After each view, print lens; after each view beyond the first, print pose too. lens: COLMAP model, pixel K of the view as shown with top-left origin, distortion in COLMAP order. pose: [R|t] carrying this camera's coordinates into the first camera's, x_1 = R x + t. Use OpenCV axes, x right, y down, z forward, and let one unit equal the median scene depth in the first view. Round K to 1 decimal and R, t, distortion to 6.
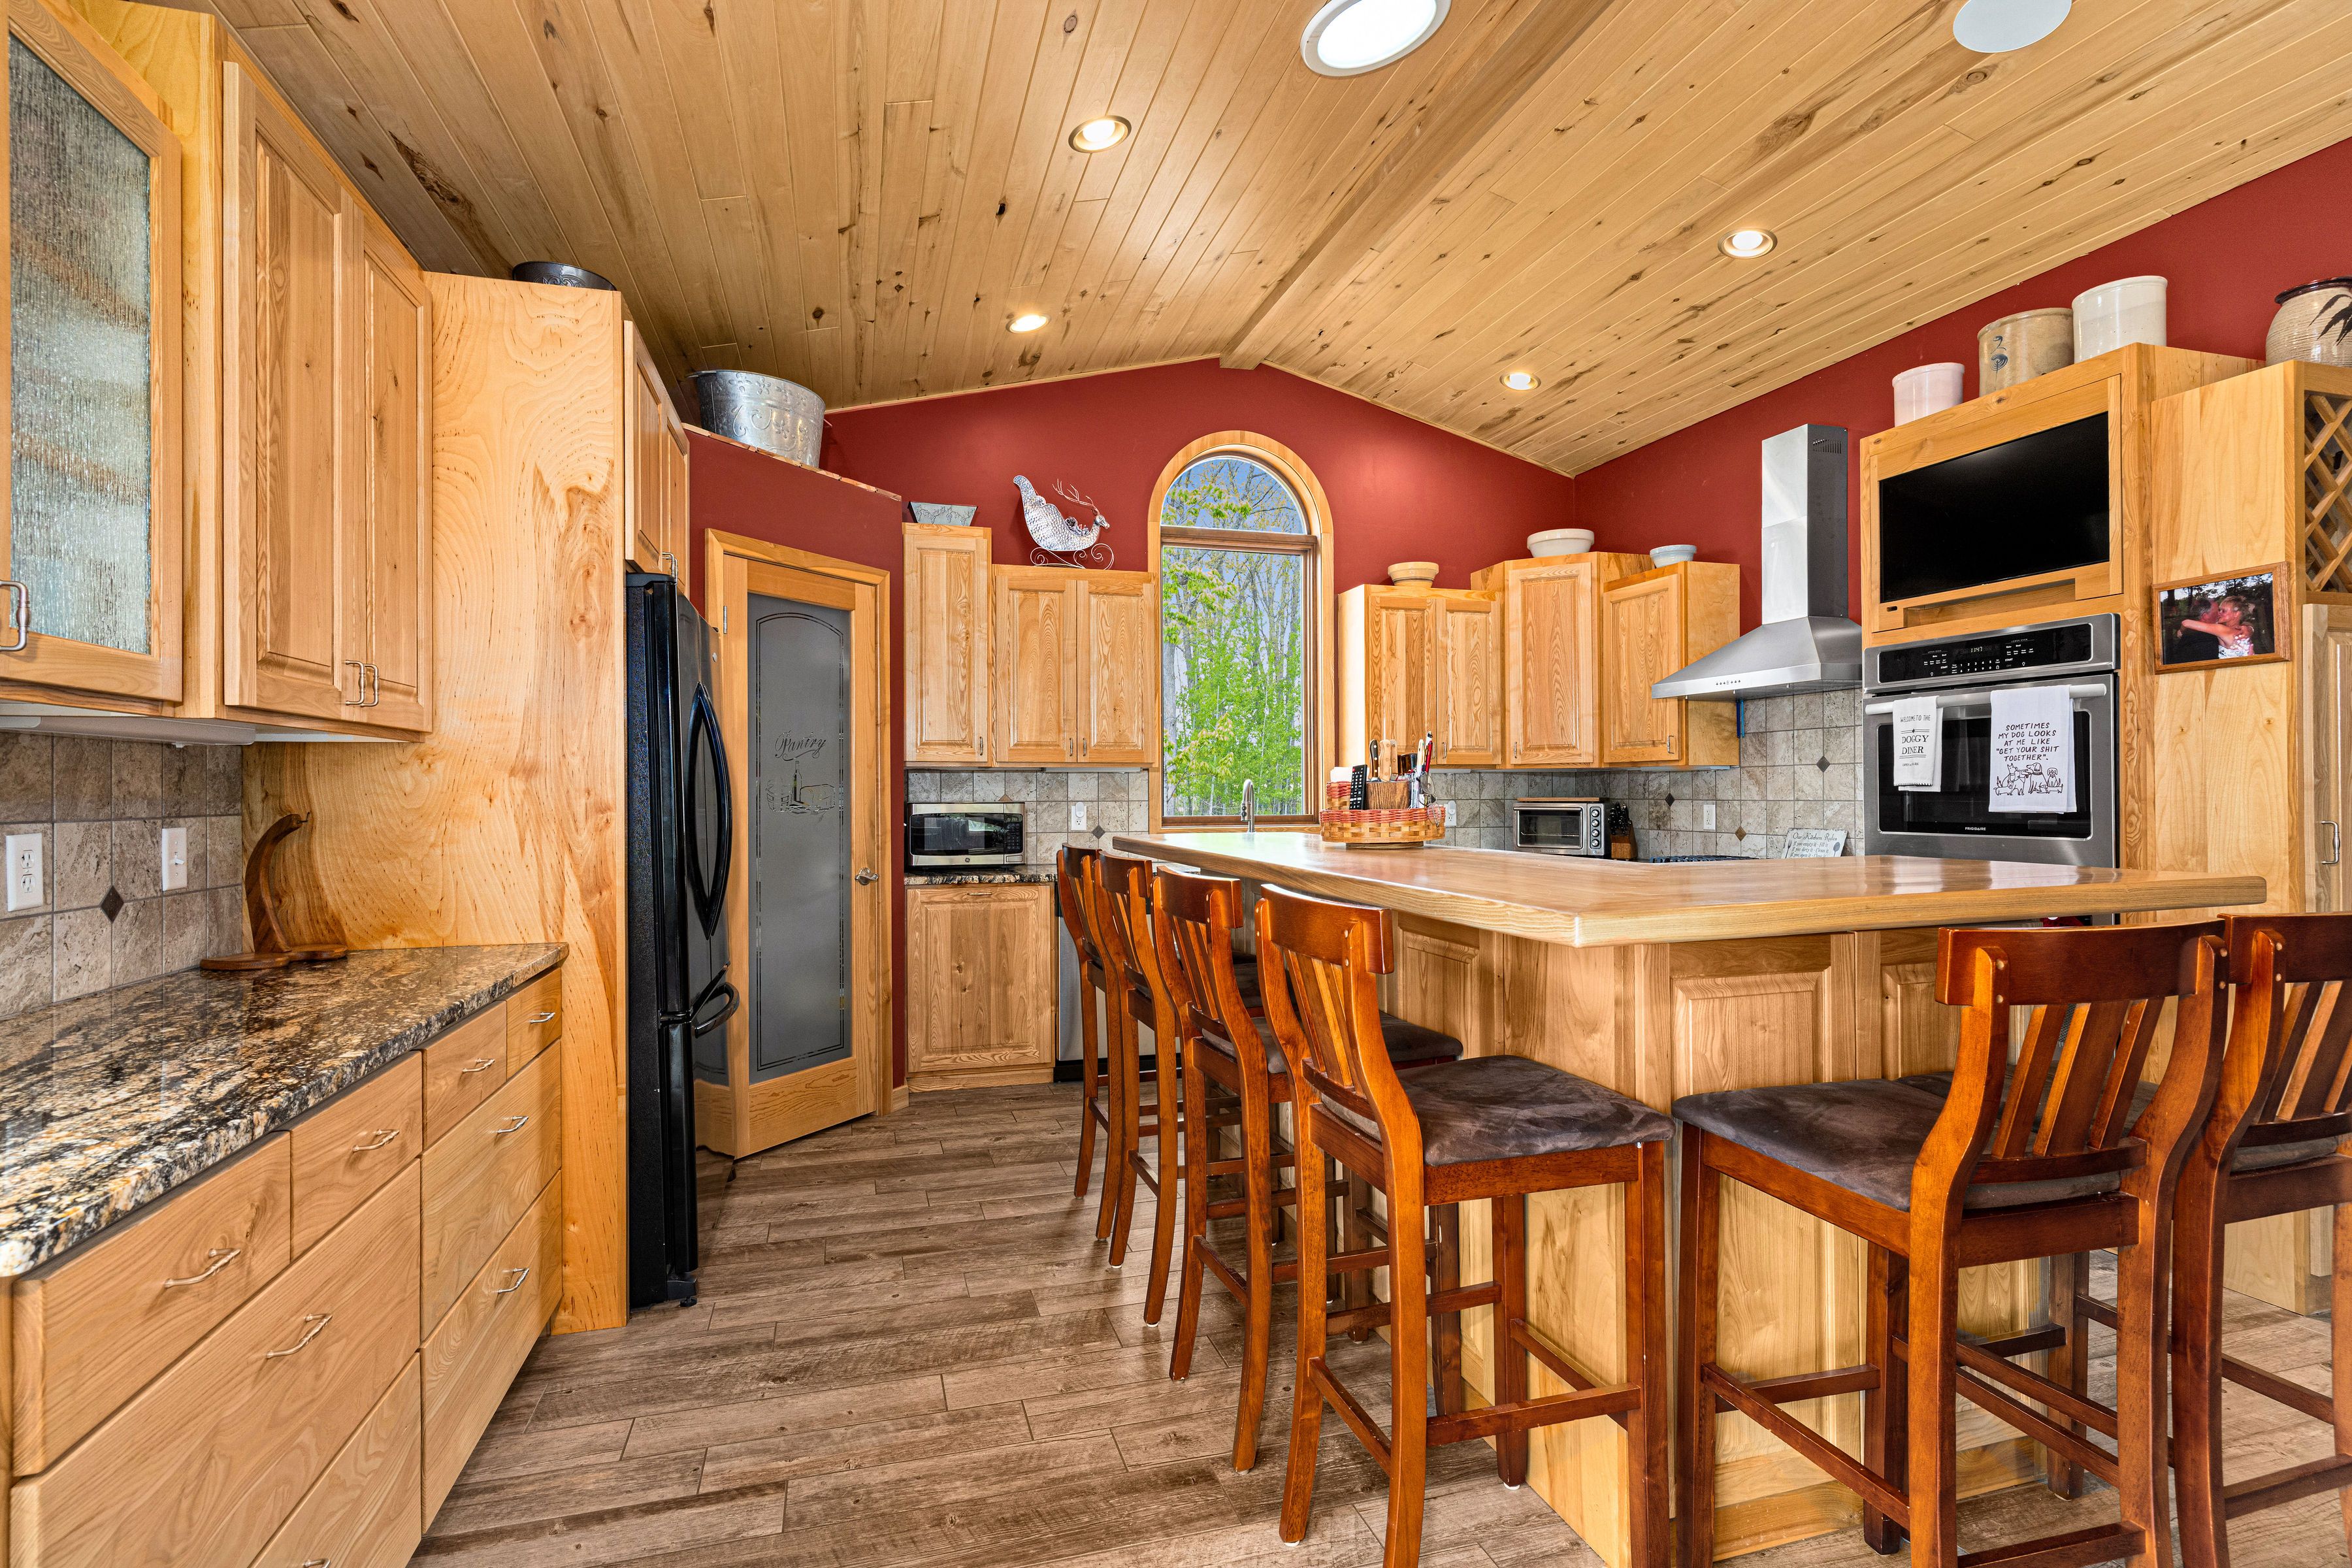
lens RADIAL K [[1132.4, 0, 1176.0], [0, 1132.4, 784.0], [0, 0, 1]] dist [0.001239, 0.000175]
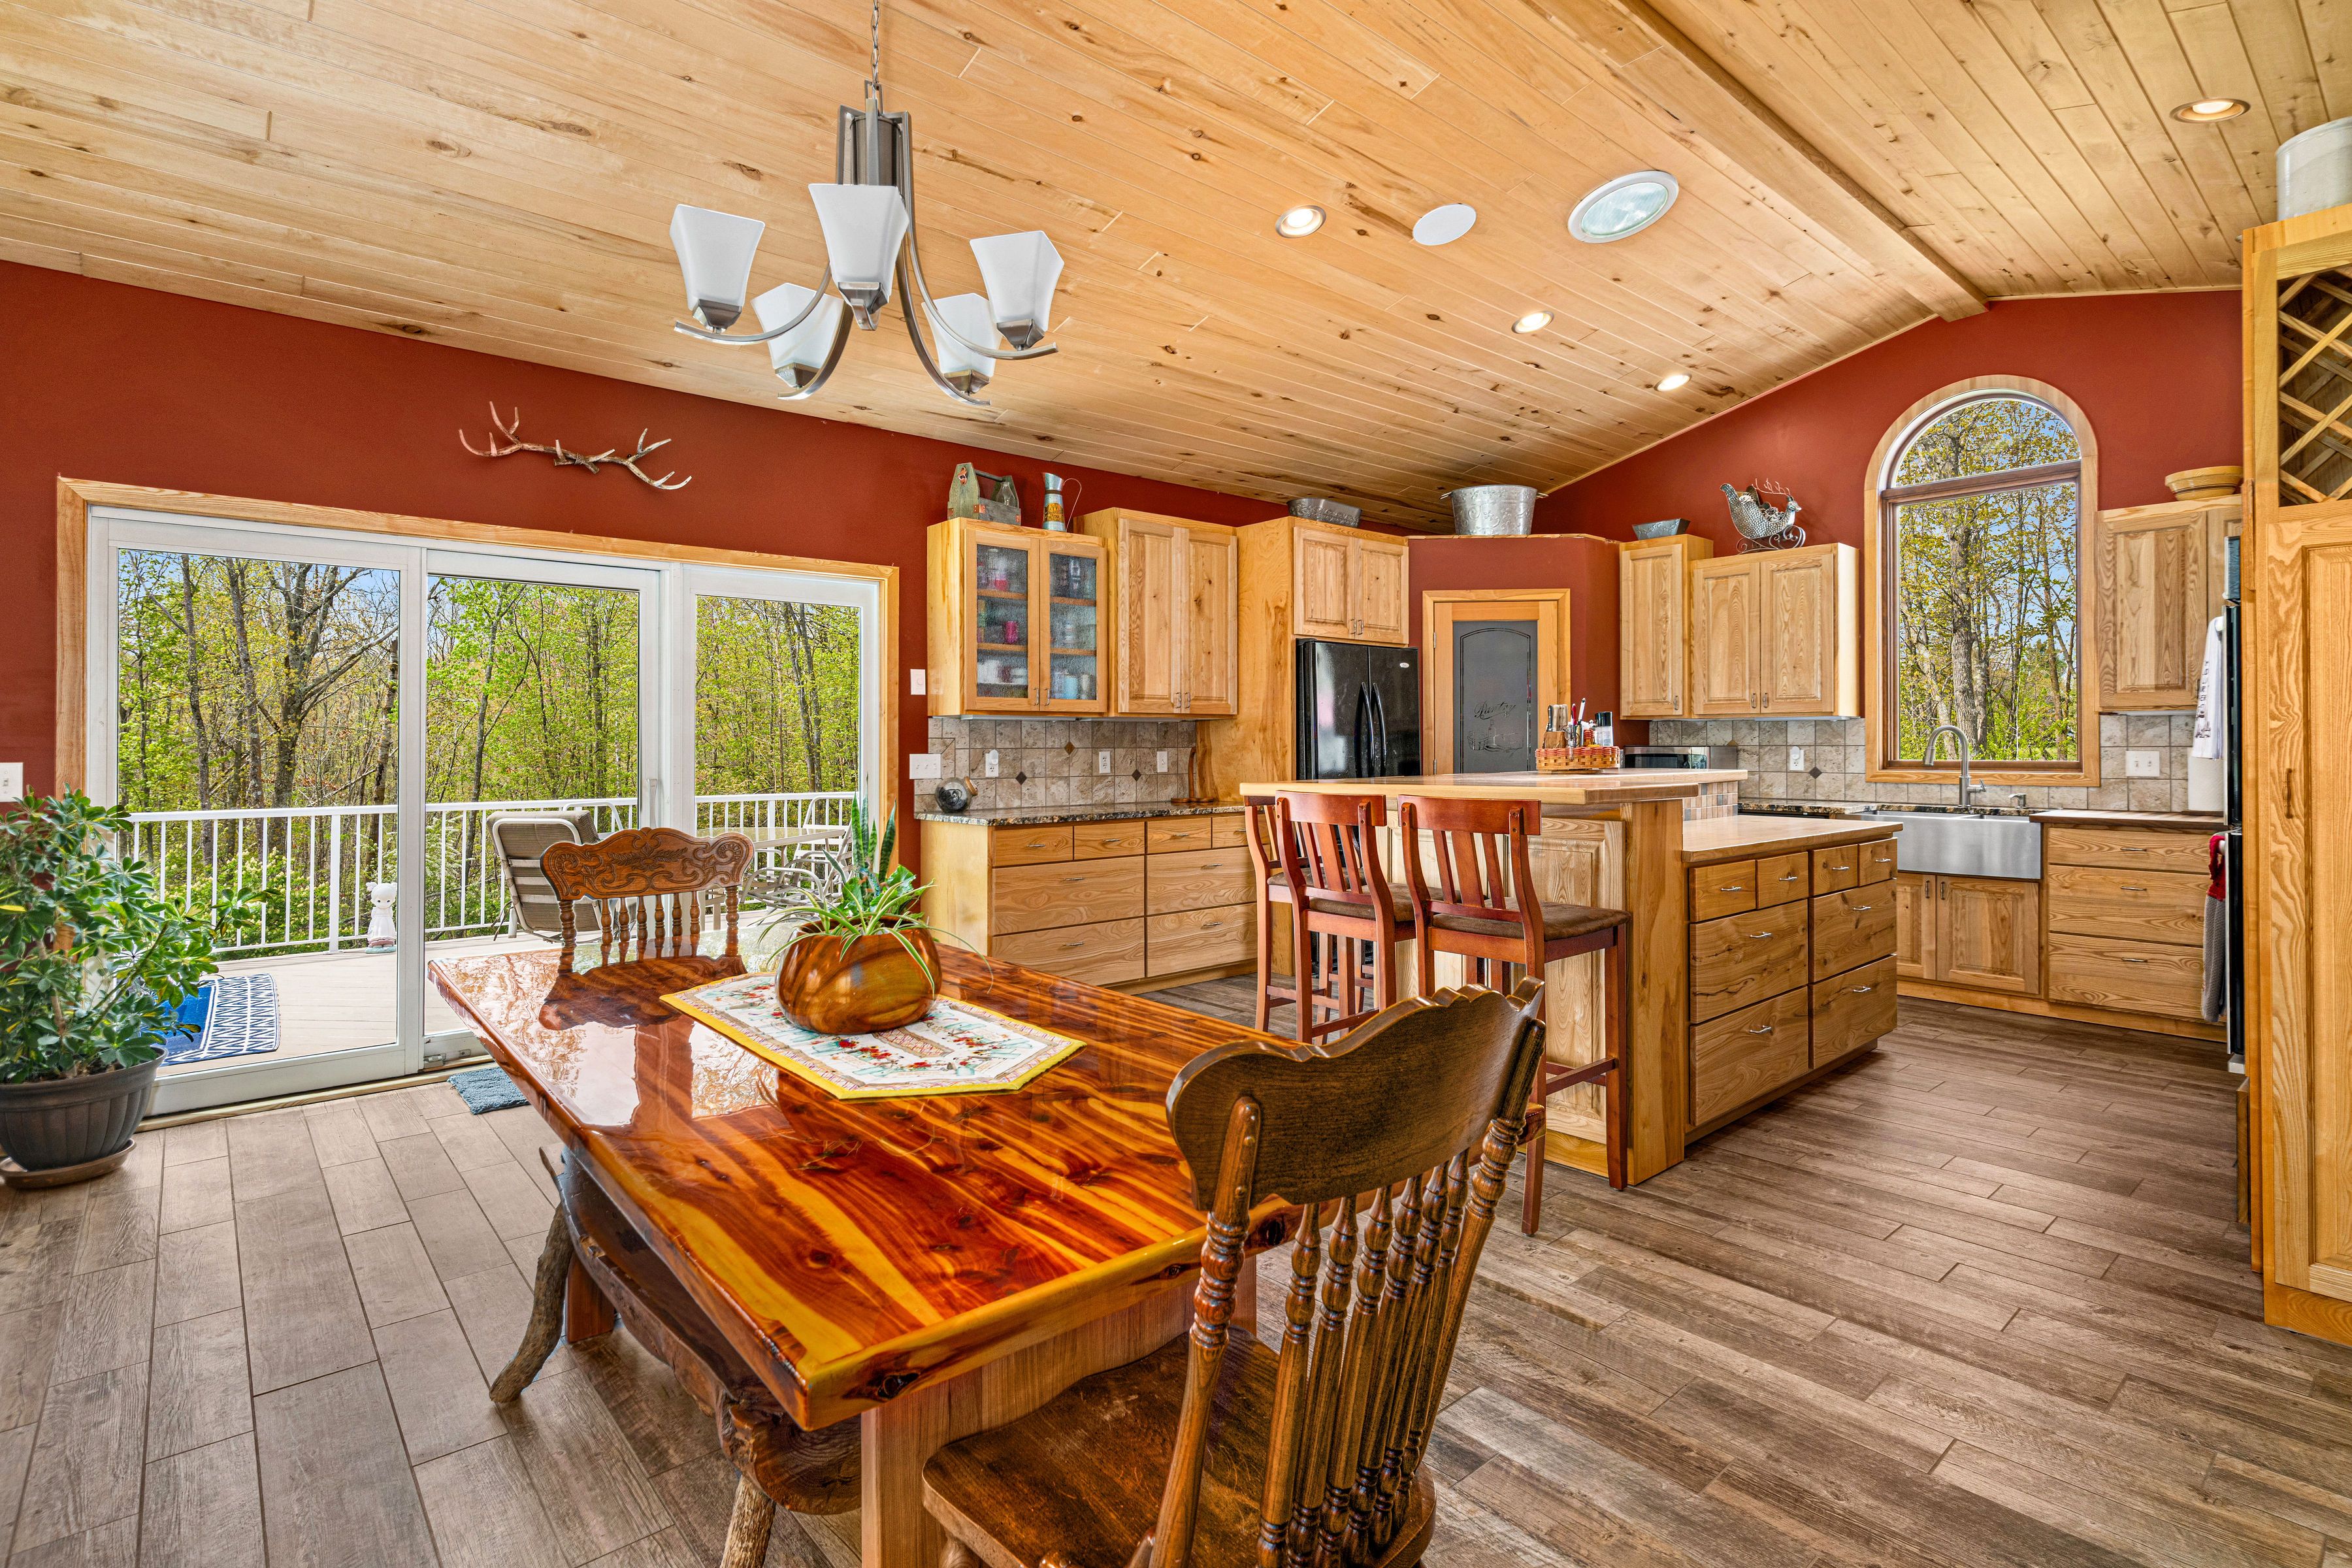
lens RADIAL K [[1132.4, 0, 1176.0], [0, 1132.4, 784.0], [0, 0, 1]] dist [0.001239, 0.000175]
pose [[0.415025, 0.034170, -0.909168, 0.768601], [0.008584, 0.999103, 0.041469, 0.000932], [0.909770, -0.025015, 0.414359, -0.076509]]
